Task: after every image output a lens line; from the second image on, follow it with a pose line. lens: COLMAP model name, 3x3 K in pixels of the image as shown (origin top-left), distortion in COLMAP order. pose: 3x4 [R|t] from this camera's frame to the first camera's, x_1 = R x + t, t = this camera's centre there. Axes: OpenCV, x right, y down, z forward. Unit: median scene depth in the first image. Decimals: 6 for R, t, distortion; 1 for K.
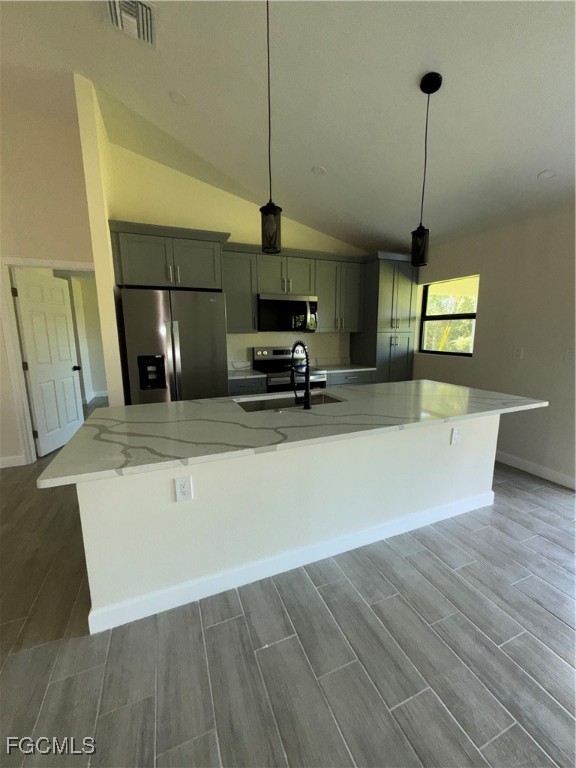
lens RADIAL K [[305.6, 0, 288.0], [0, 305.6, 384.0], [0, 0, 1]] dist [-0.000223, -0.000186]
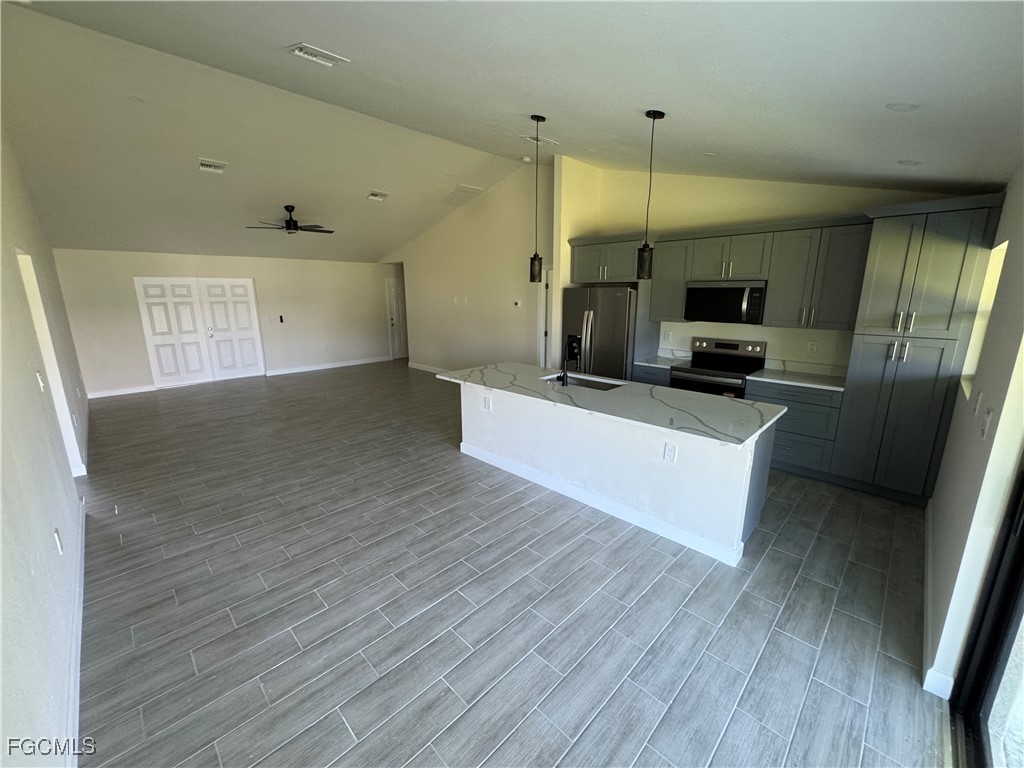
lens RADIAL K [[412.5, 0, 512.0], [0, 412.5, 384.0], [0, 0, 1]] dist [0.001800, -0.000163]
pose [[0.388117, 0.209012, -0.897596, 0.882479], [-0.156259, 0.974766, 0.159416, -0.101379], [0.908267, 0.078386, 0.410984, 0.001207]]
